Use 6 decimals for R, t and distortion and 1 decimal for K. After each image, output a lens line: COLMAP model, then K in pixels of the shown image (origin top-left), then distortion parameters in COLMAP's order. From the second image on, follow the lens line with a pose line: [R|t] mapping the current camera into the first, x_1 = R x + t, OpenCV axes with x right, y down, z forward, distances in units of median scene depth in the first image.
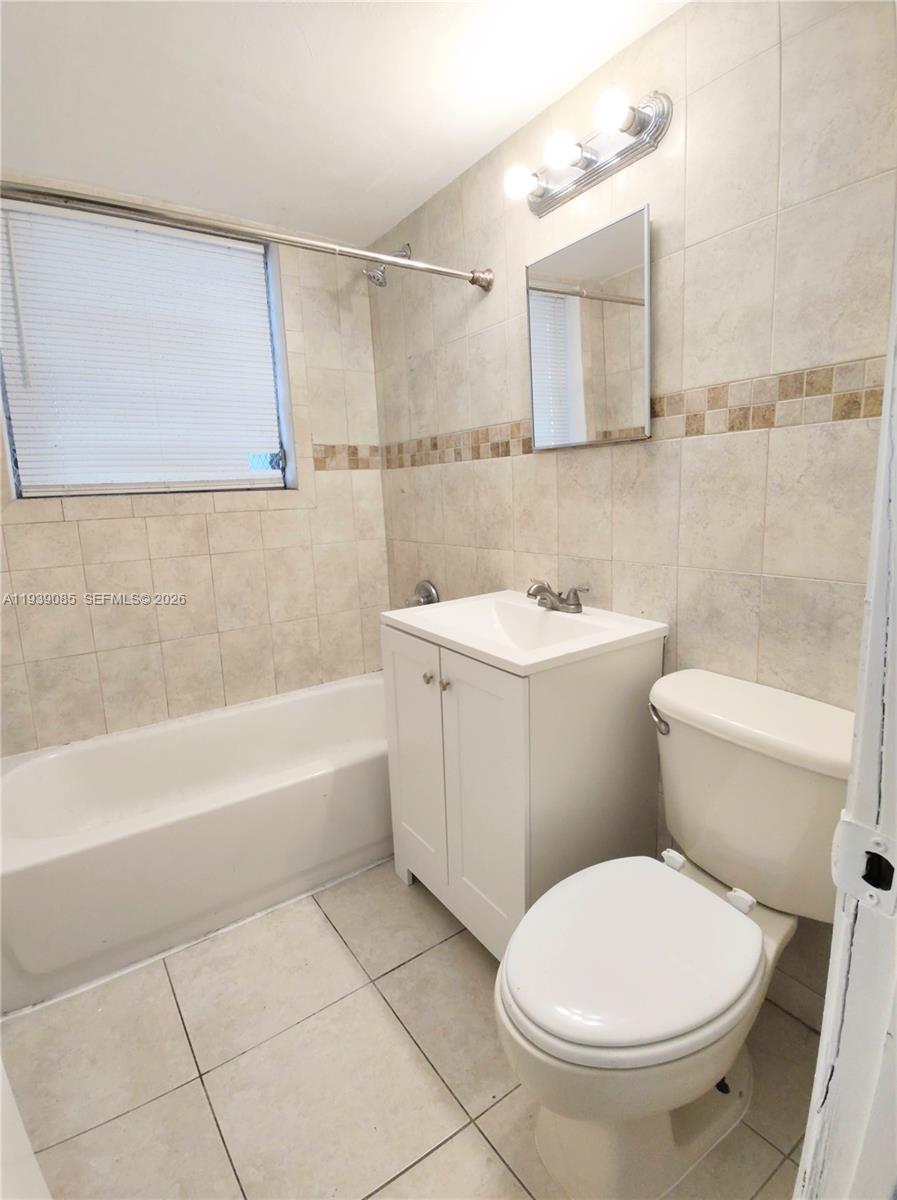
lens RADIAL K [[582.1, 0, 469.8], [0, 582.1, 584.5], [0, 0, 1]] dist [-0.012850, -0.010185]
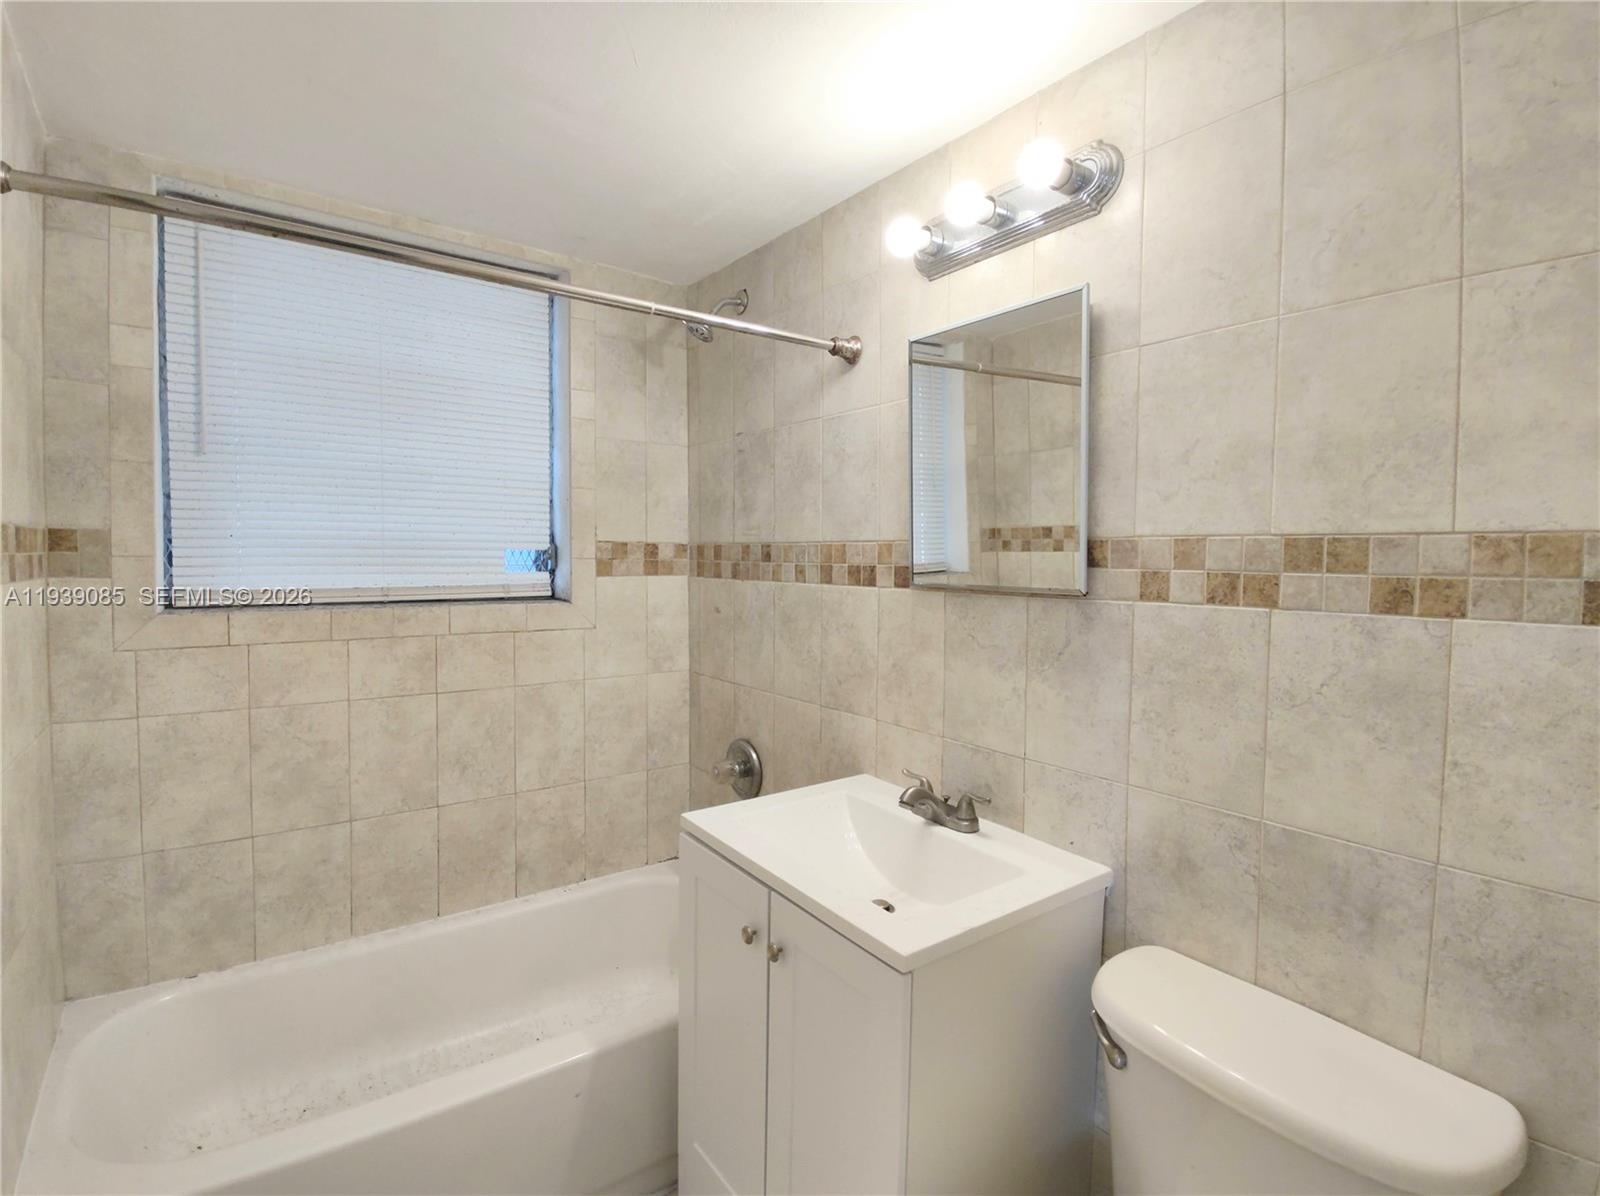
lens RADIAL K [[776.2, 0, 811.0], [0, 776.2, 583.5], [0, 0, 1]] dist [-0.012850, -0.010185]
pose [[0.998837, 0.043068, 0.021662, -0.032181], [-0.039870, 0.990575, -0.131040, -0.102341], [-0.027102, 0.130024, 0.991140, 0.065778]]
